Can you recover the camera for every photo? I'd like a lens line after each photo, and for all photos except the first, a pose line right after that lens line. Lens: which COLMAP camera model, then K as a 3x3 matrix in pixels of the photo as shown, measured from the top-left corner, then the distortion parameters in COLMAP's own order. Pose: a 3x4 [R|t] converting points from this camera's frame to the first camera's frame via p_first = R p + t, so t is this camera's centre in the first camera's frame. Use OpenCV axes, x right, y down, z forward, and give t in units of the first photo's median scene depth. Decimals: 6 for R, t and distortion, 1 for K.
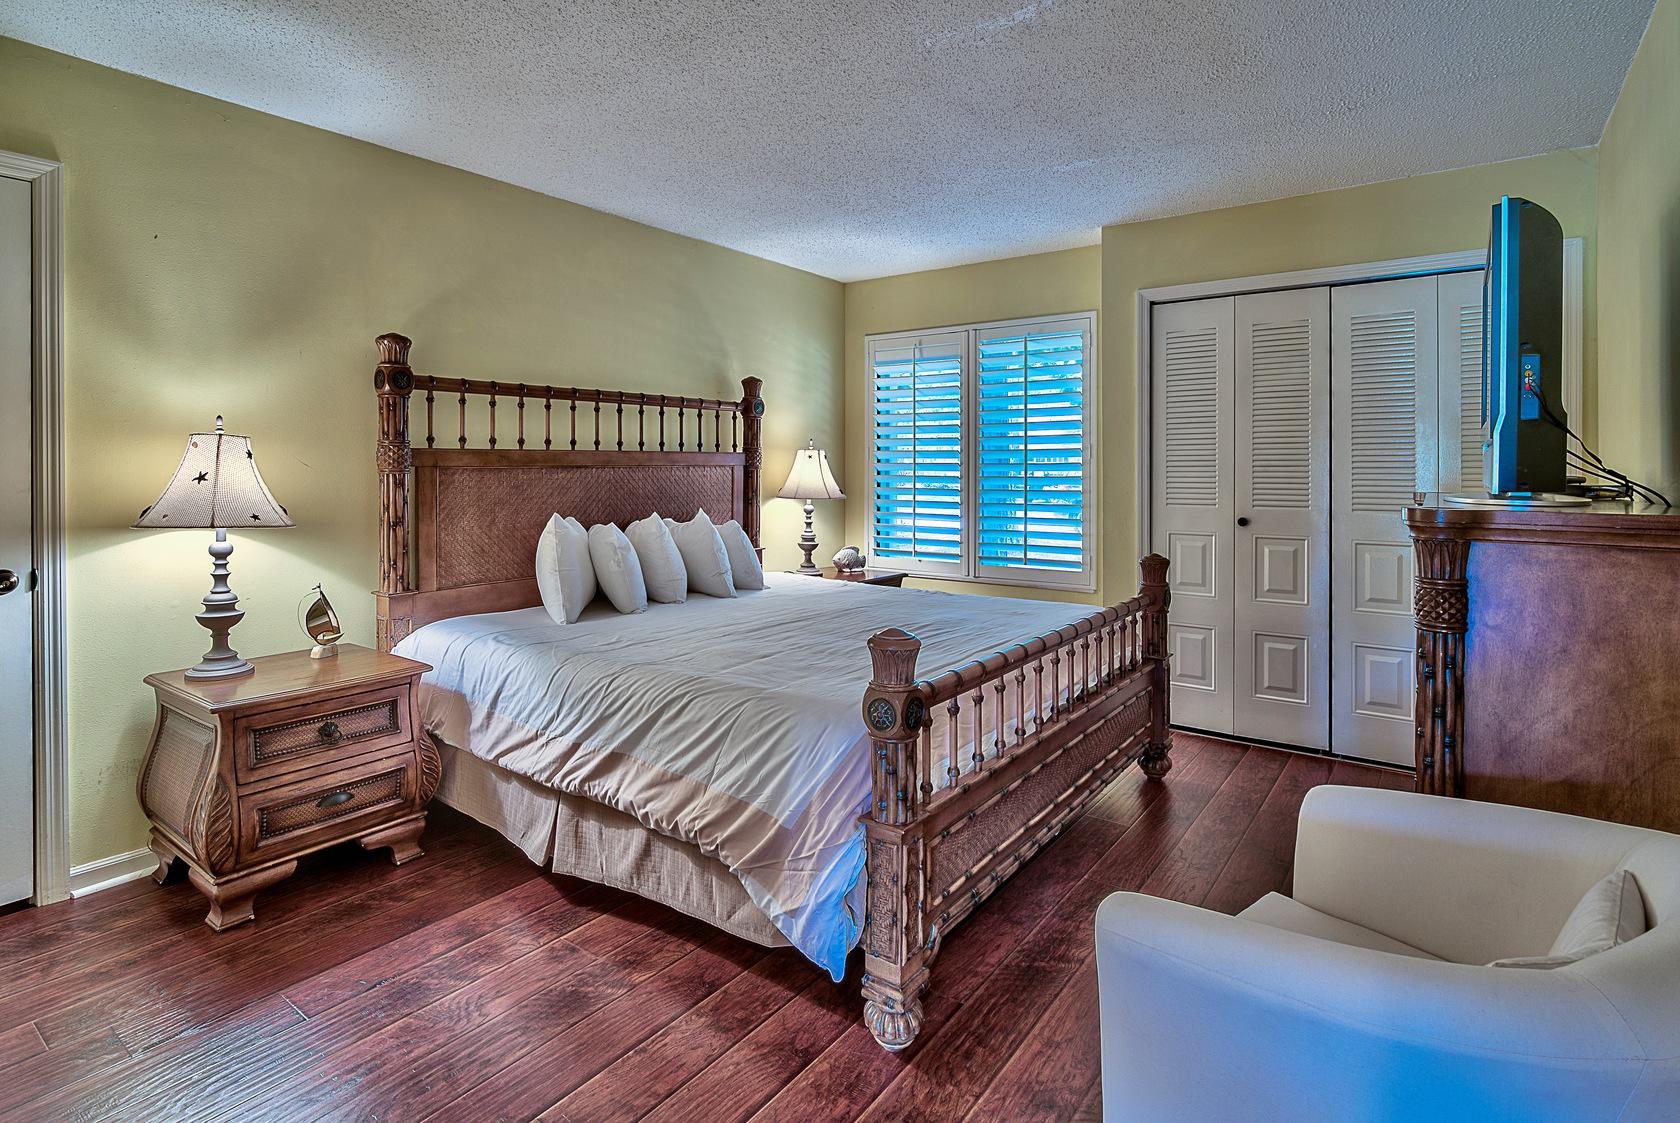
lens RADIAL K [[836.9, 0, 839.3], [0, 836.9, 486.1], [0, 0, 1]] dist [-0.015546, -0.000185]
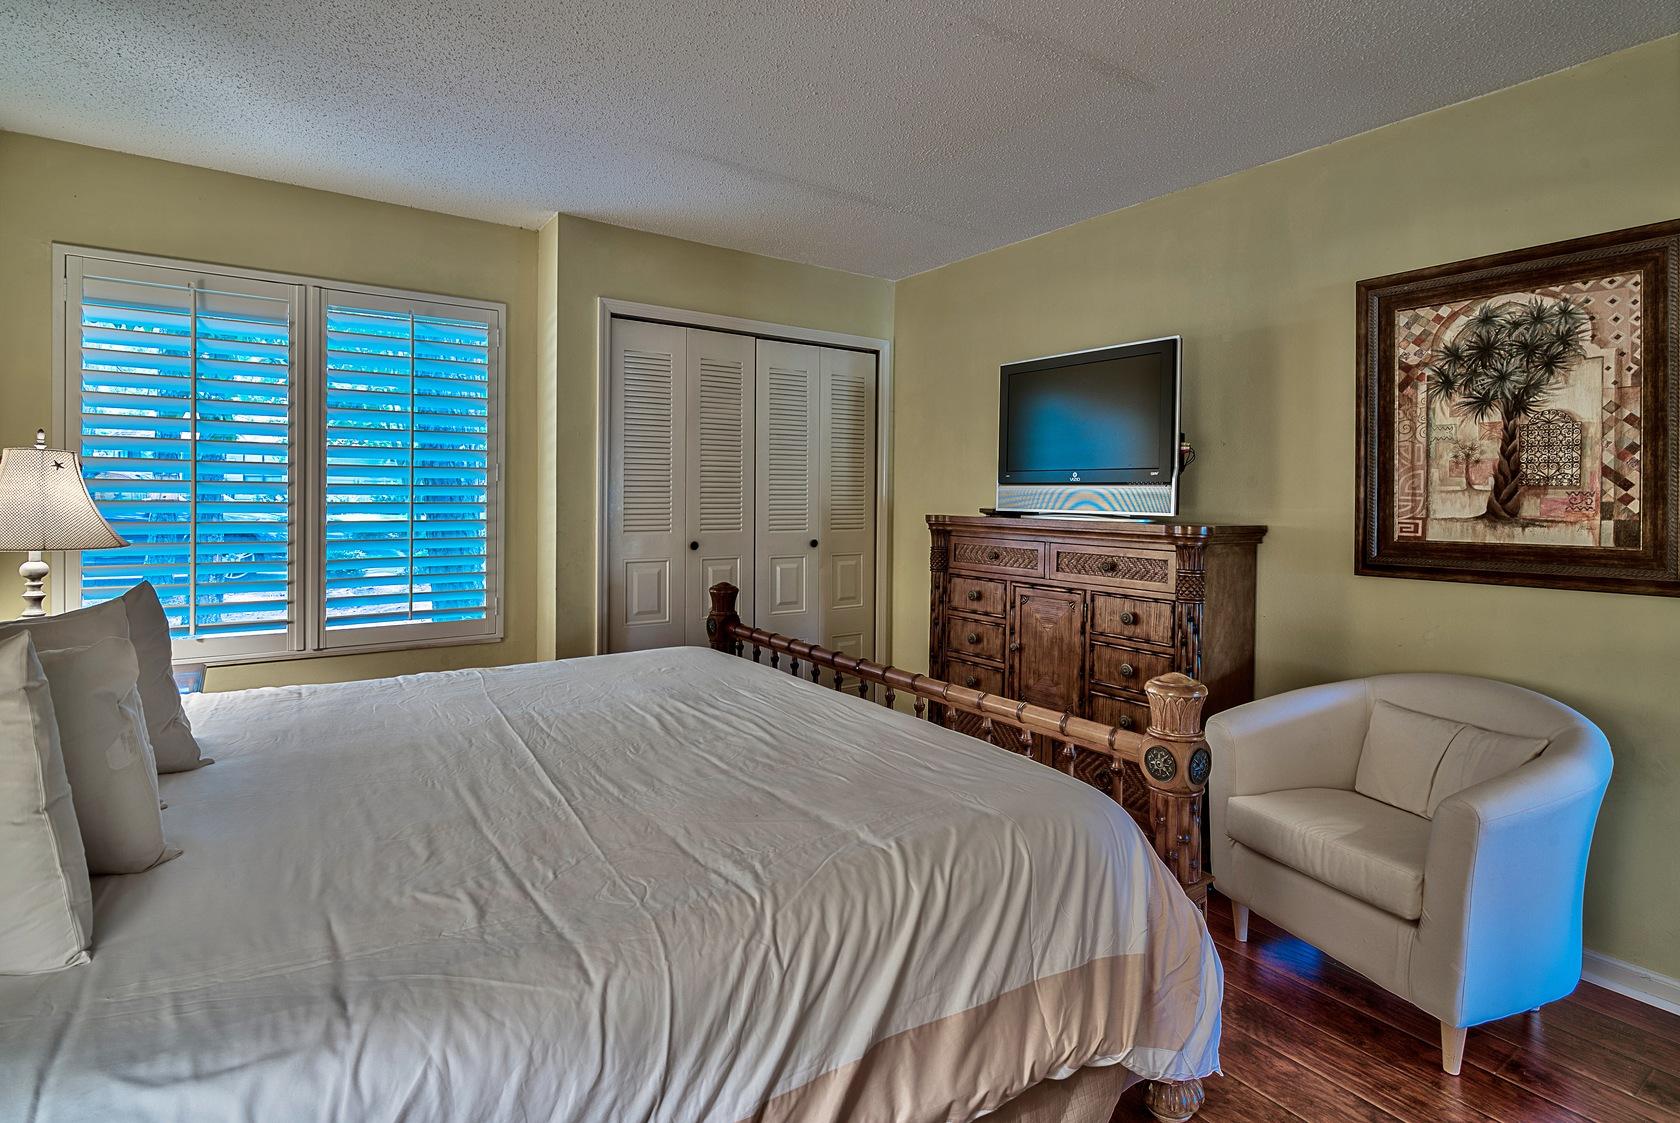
lens RADIAL K [[836.9, 0, 839.3], [0, 836.9, 486.1], [0, 0, 1]] dist [-0.015546, -0.000185]
pose [[0.313977, 0.010083, 0.949377, -0.441207], [0.007220, 0.999889, -0.013007, -0.015724], [-0.949403, 0.010939, 0.313869, 0.489921]]
